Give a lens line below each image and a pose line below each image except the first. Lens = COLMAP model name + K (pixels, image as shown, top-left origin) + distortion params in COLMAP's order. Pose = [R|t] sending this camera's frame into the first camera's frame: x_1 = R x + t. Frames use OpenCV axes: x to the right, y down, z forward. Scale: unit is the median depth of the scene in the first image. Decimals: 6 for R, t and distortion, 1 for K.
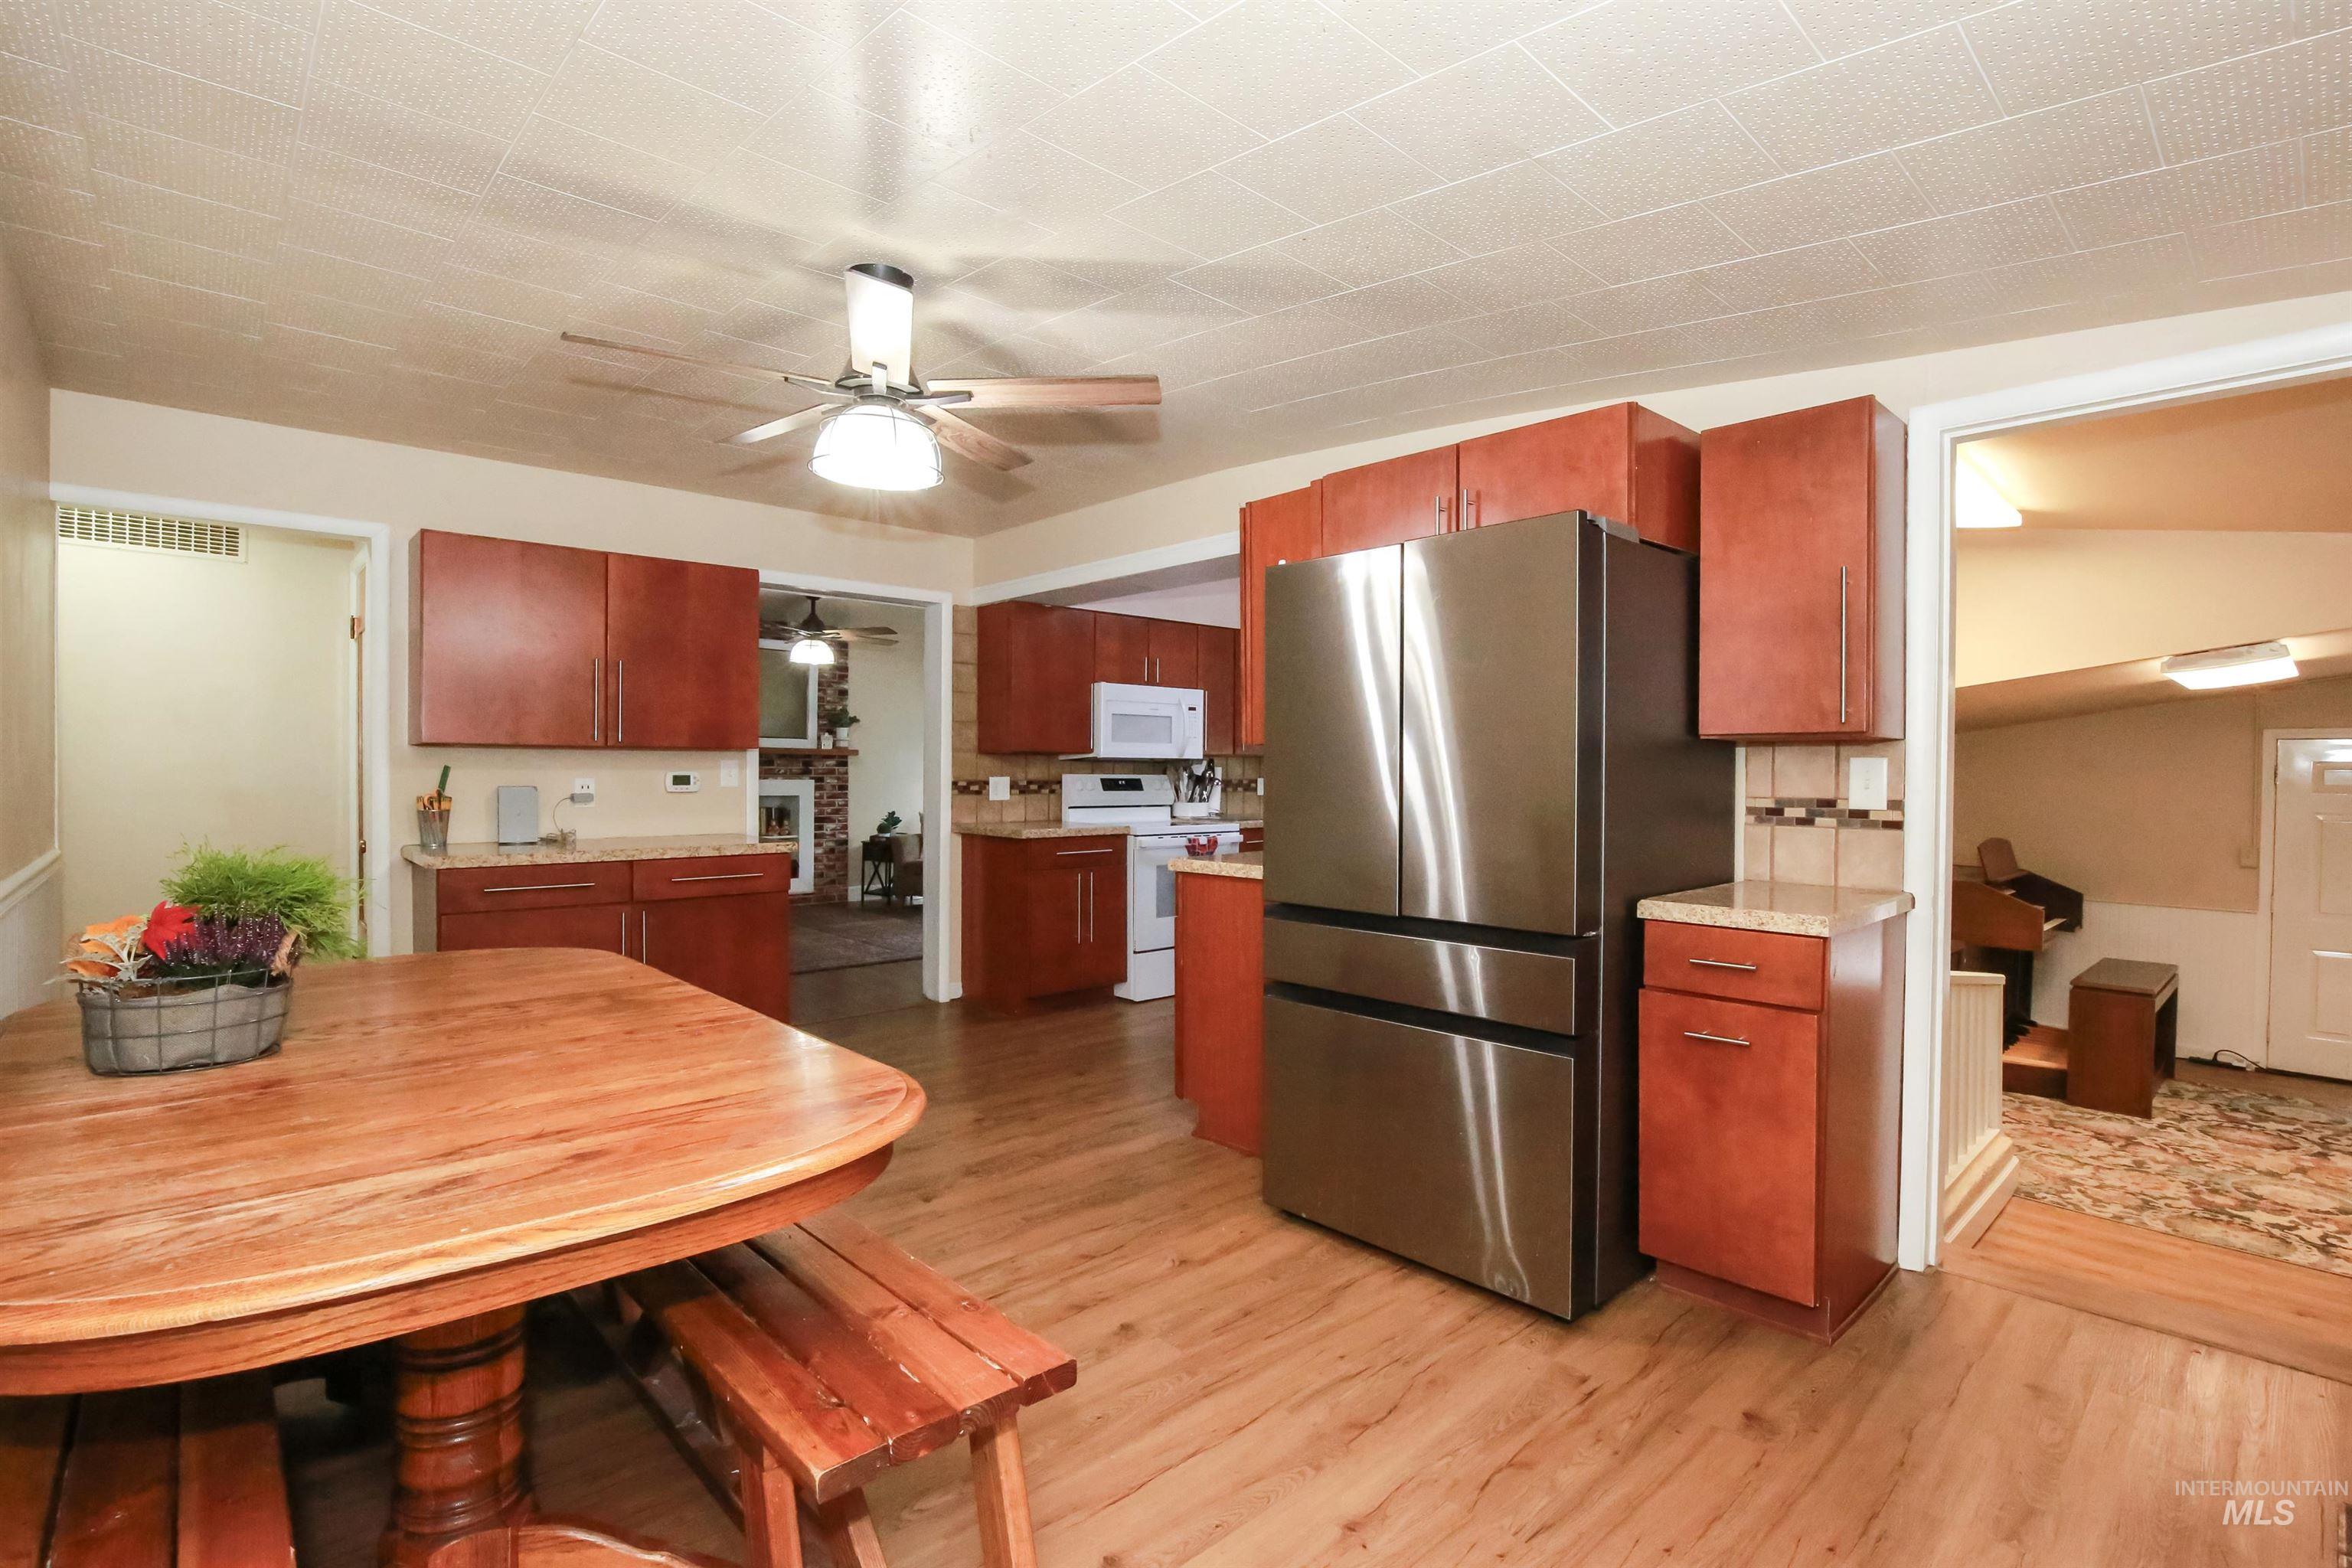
lens RADIAL K [[1091.0, 0, 1187.0], [0, 1091.0, 782.4], [0, 0, 1]] dist [-0.045180, 0.010519]
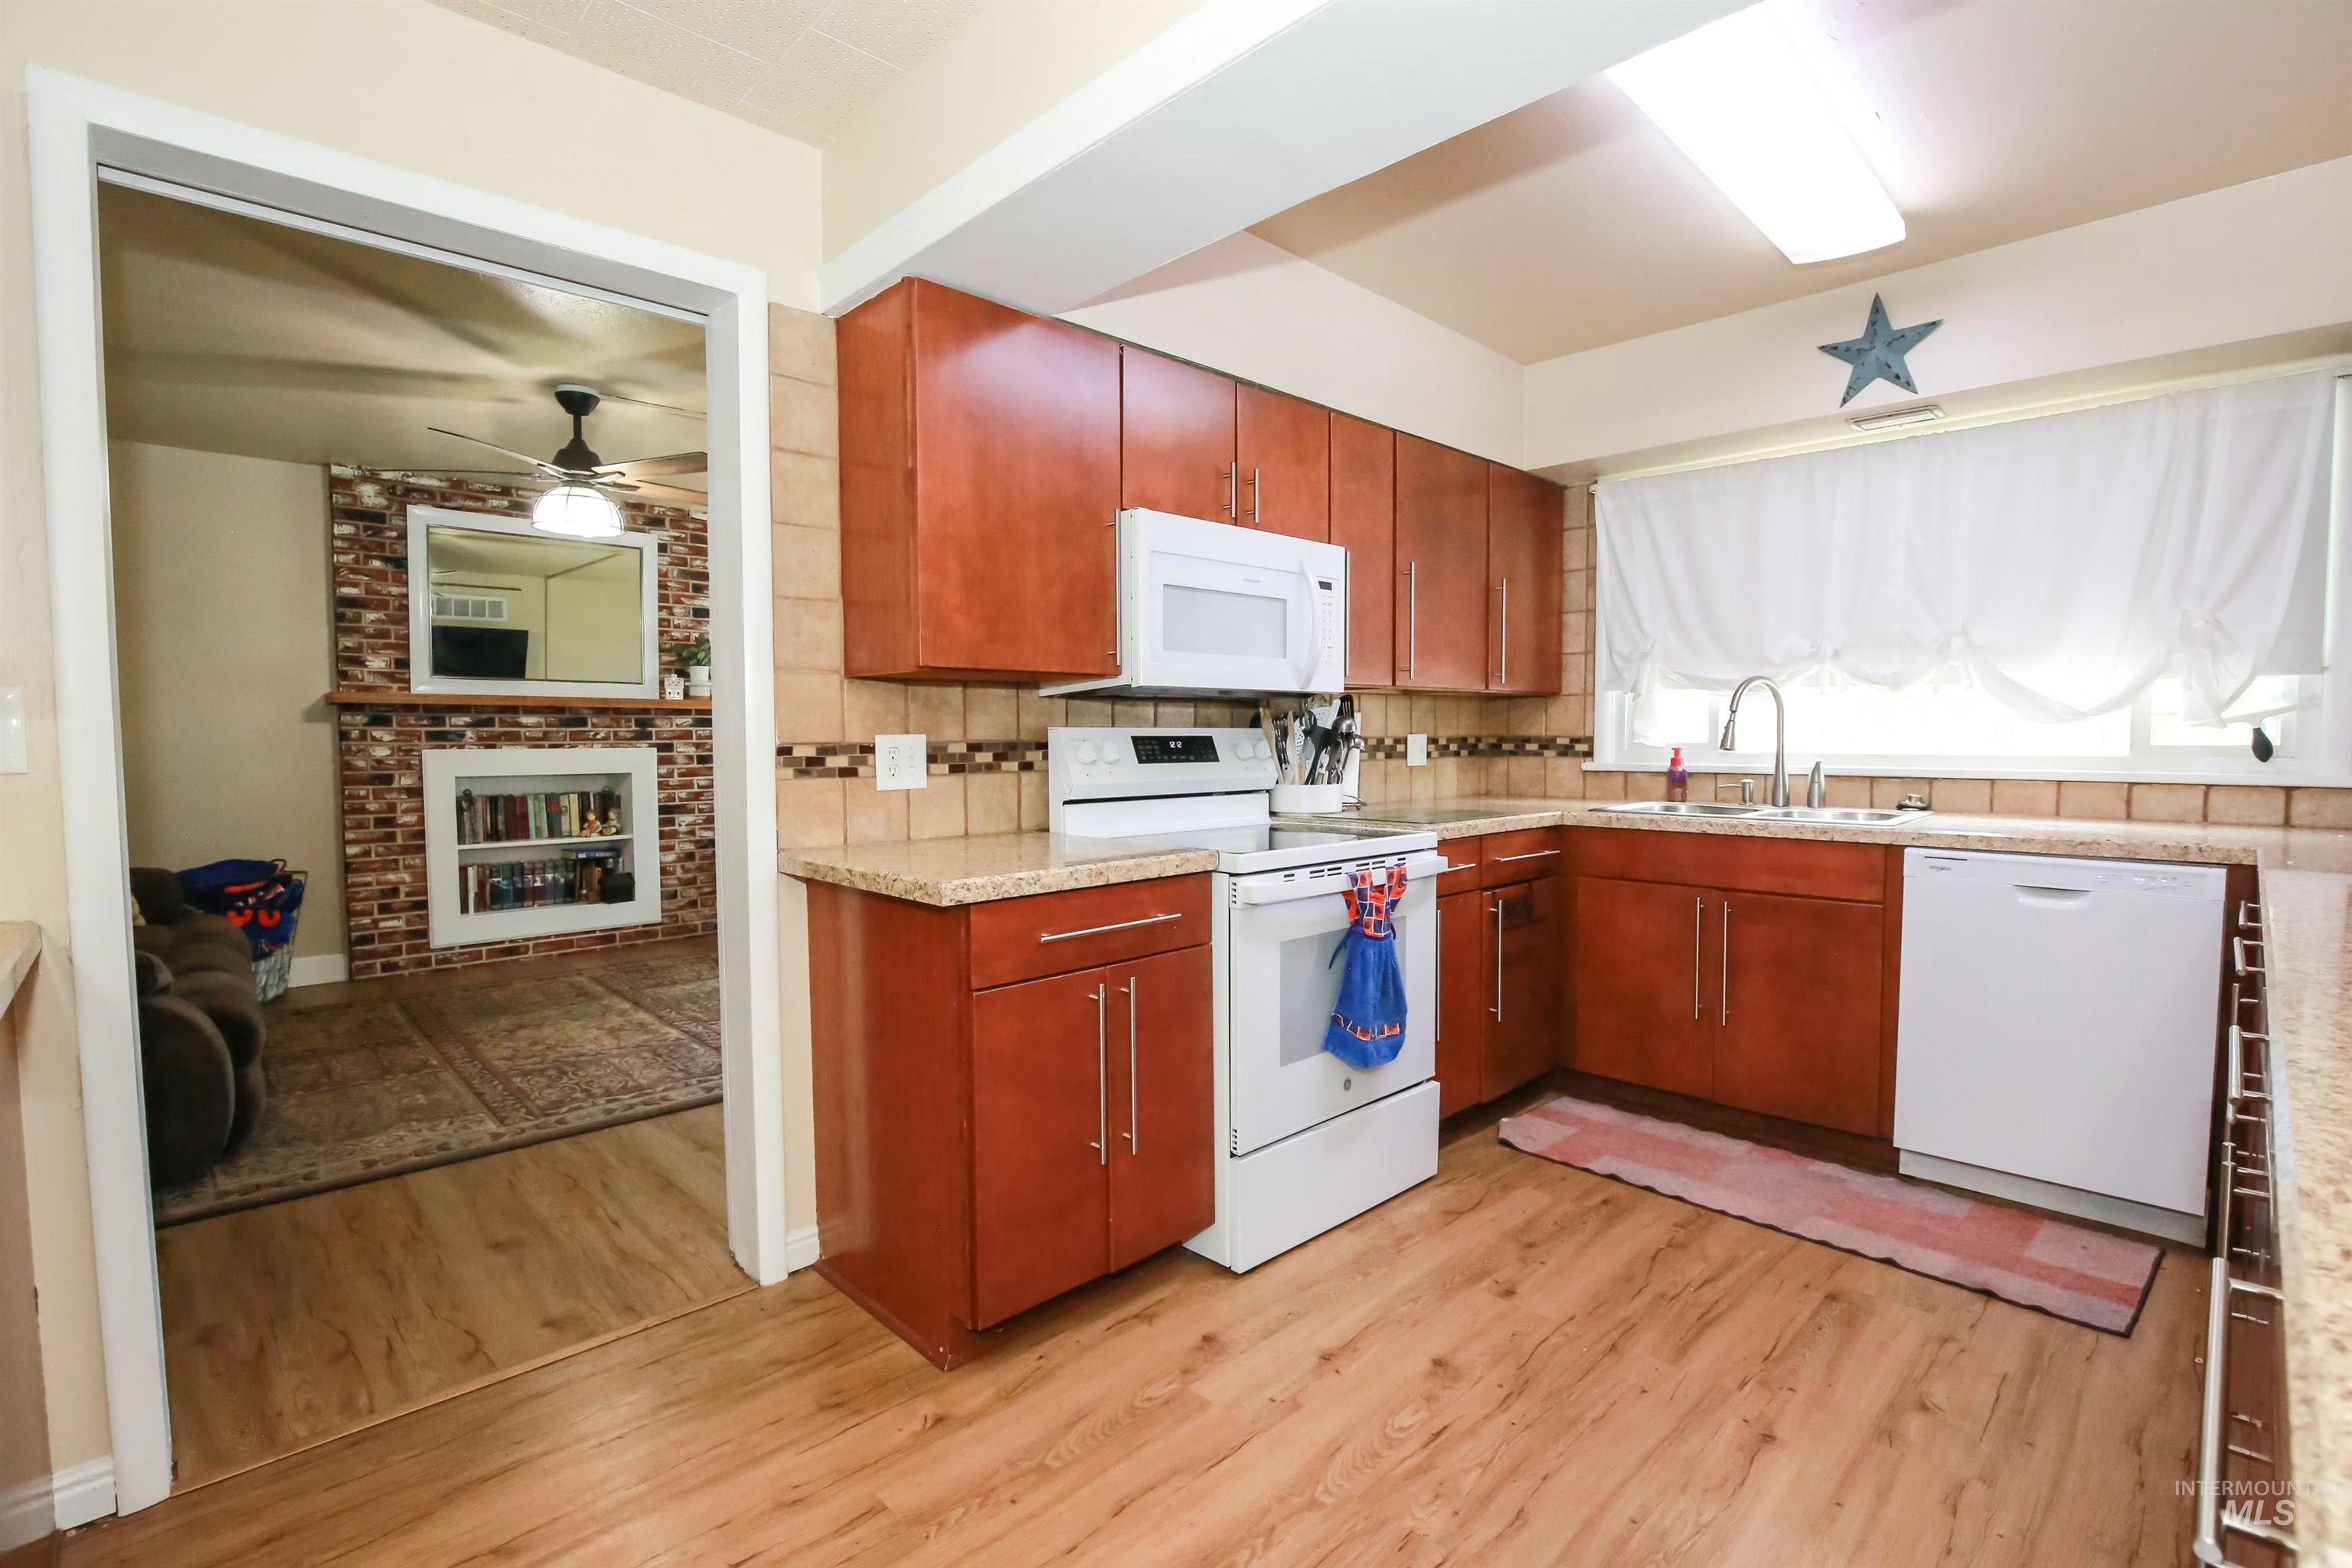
lens RADIAL K [[1075.0, 0, 1175.7], [0, 1075.0, 789.1], [0, 0, 1]] dist [-0.032467, 0.000115]
pose [[0.999827, -0.012997, 0.013309, -0.073717], [0.012451, 0.999110, 0.040304, 0.000733], [-0.013821, -0.040131, 0.999099, 0.603500]]
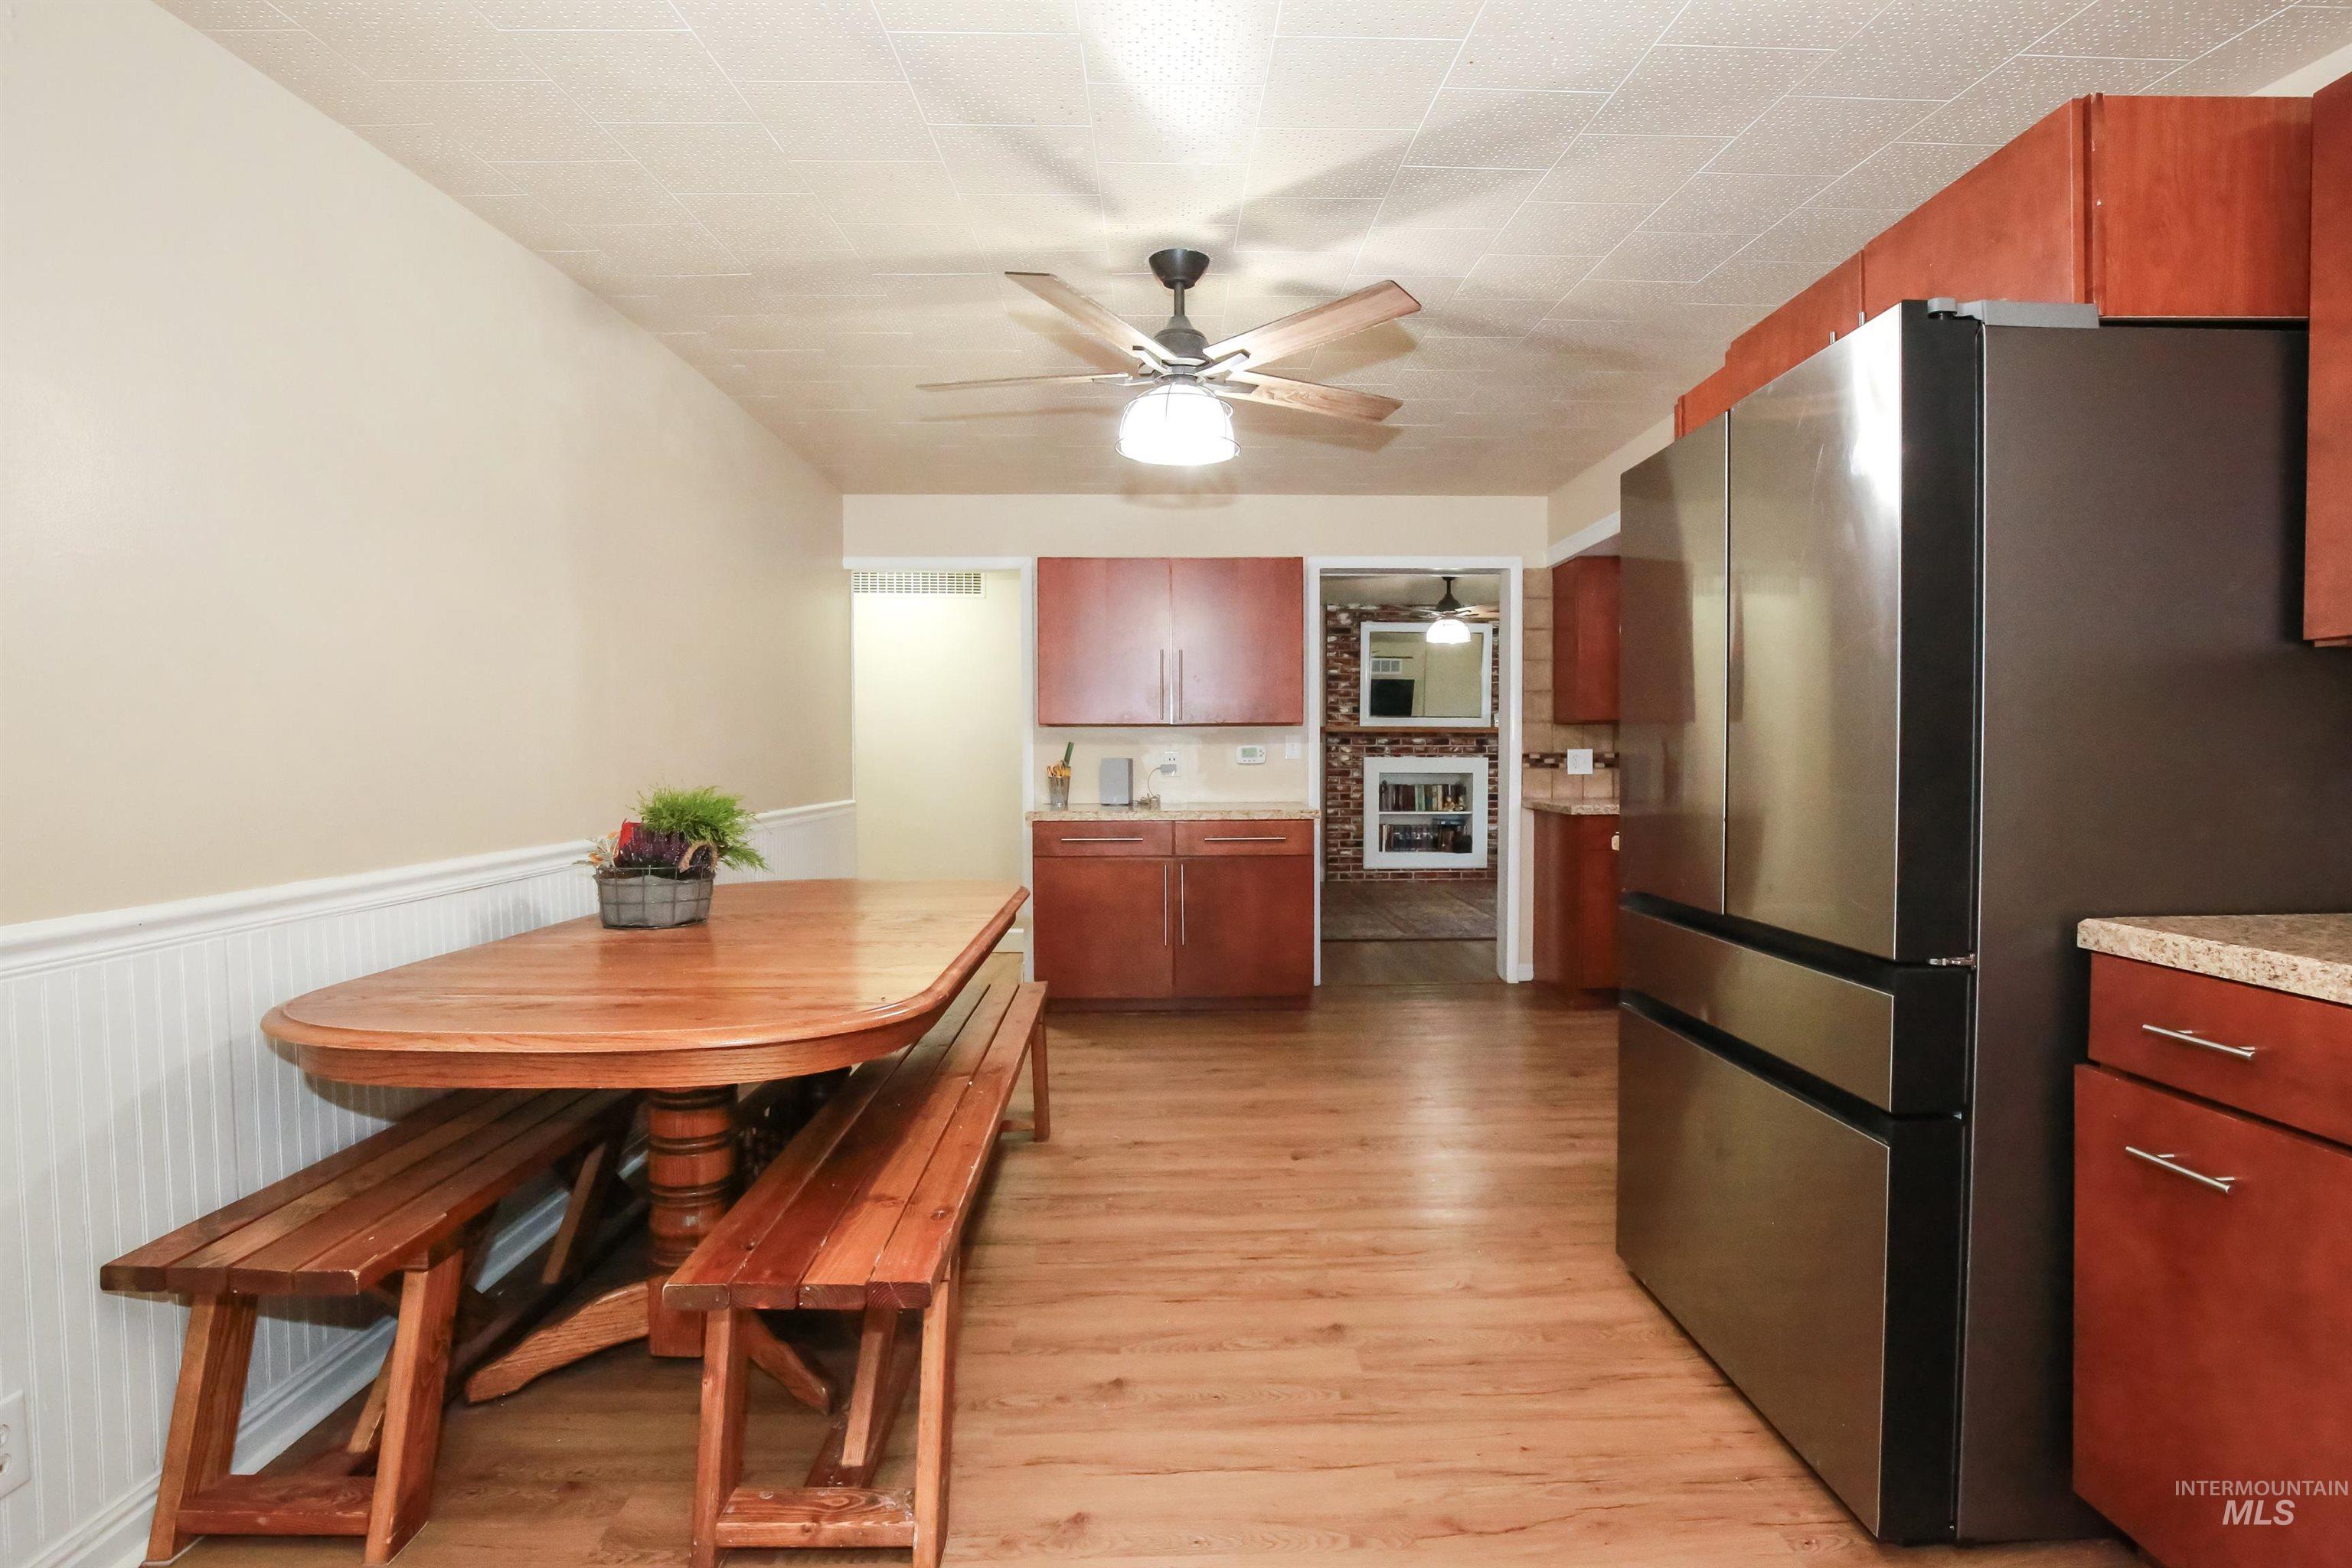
lens RADIAL K [[1074.8, 0, 1191.5], [0, 1074.8, 789.9], [0, 0, 1]] dist [-0.038697, 0.000587]
pose [[0.749051, 0.013140, -0.662382, 0.190452], [0.001267, 0.999773, 0.021266, 0.010258], [0.662511, -0.016768, 0.748865, 0.102940]]
